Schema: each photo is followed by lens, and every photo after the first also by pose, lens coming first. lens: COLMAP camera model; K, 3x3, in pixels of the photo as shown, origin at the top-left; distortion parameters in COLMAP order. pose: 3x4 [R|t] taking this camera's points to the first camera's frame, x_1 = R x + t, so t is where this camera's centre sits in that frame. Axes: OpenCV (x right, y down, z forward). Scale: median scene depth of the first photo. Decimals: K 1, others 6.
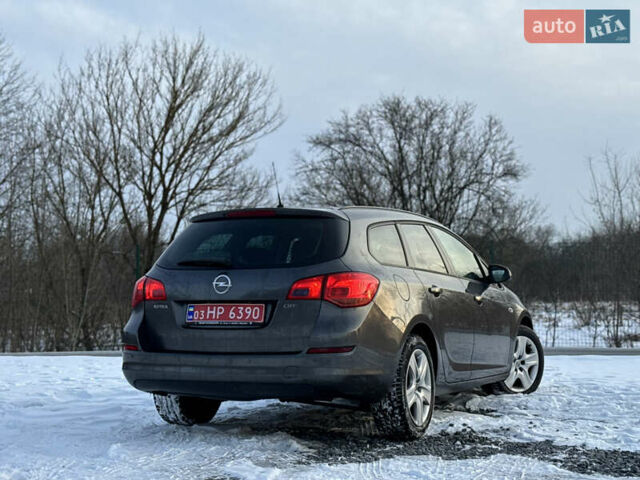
lens RADIAL K [[1142.6, 0, 297.1], [0, 1142.6, 240.5], [0, 0, 1]] dist [0.193806, -0.132189]
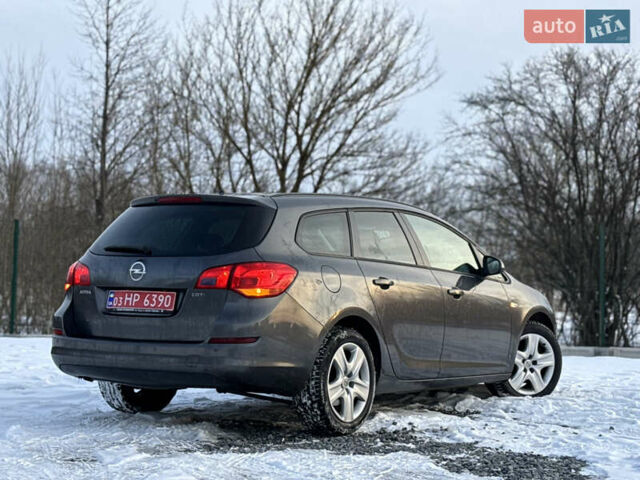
lens RADIAL K [[1369.6, 0, 288.5], [0, 1369.6, 241.9], [0, 0, 1]] dist [0.210719, -0.078201]
pose [[0.985450, 0.020967, -0.168665, 0.213344], [-0.017134, 0.999562, 0.024144, -0.014811], [0.169098, -0.020903, 0.985378, -0.124013]]
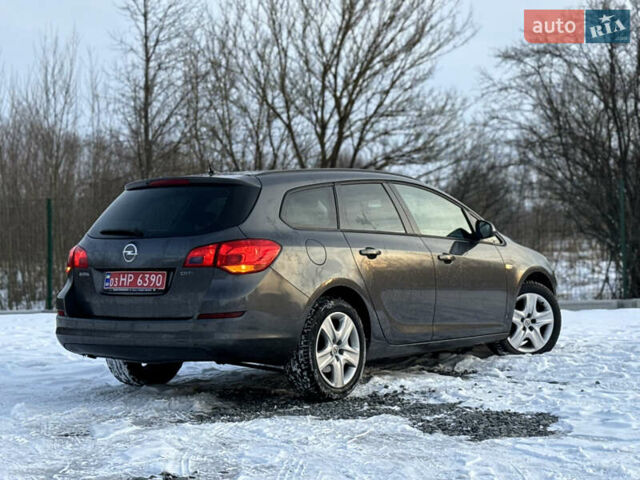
lens RADIAL K [[1369.6, 0, 288.5], [0, 1369.6, 241.9], [0, 0, 1]] dist [0.210719, -0.078201]
pose [[0.976956, -0.016414, -0.212809, 0.276212], [0.028407, 0.998168, 0.053420, -0.027882], [0.211542, -0.058235, 0.975632, -0.154615]]
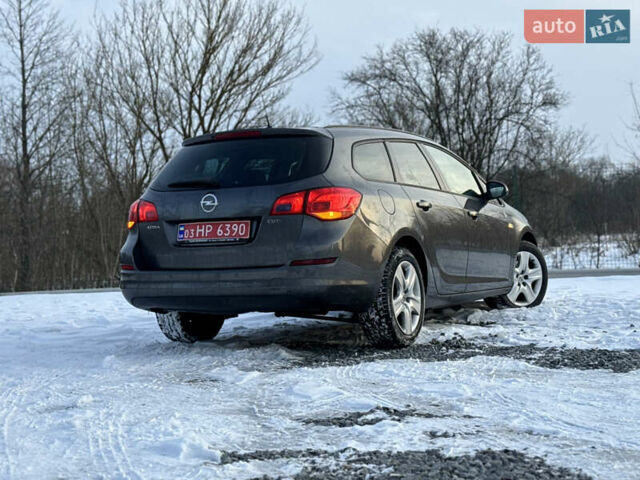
lens RADIAL K [[1142.6, 0, 297.1], [0, 1142.6, 240.5], [0, 0, 1]] dist [0.193806, -0.132189]
pose [[0.998277, -0.032209, -0.049052, 0.051307], [0.034550, 0.998267, 0.047644, 0.020502], [0.047432, -0.049257, 0.997659, -0.025961]]
